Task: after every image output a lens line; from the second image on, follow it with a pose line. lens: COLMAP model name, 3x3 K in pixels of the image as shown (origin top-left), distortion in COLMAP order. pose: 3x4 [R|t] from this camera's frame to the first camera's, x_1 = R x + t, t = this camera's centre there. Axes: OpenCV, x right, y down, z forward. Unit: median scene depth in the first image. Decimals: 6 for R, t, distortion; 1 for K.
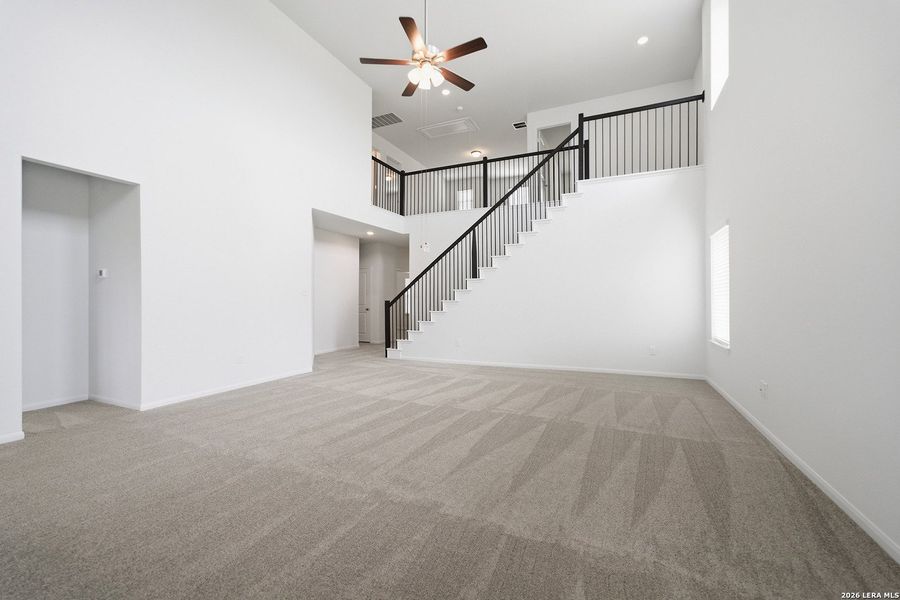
lens RADIAL K [[381.2, 0, 442.6], [0, 381.2, 299.8], [0, 0, 1]] dist [0.000367, 0.001027]
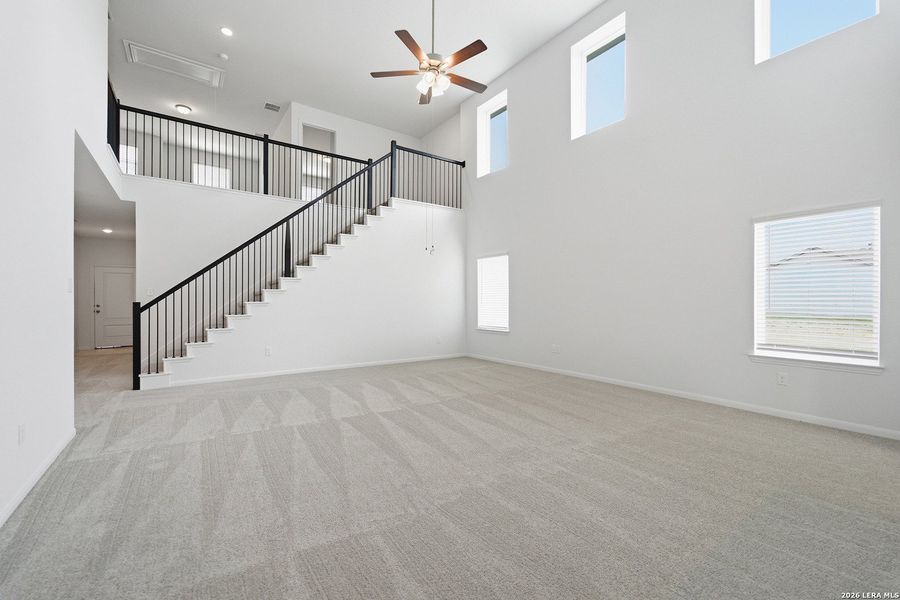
lens RADIAL K [[381.2, 0, 448.7], [0, 381.2, 303.5], [0, 0, 1]] dist [0.000367, 0.001027]
pose [[0.492903, -0.008940, 0.870038, -0.500883], [-0.000113, 0.999947, 0.010339, -0.004312], [-0.870084, -0.005195, 0.492876, 0.247061]]
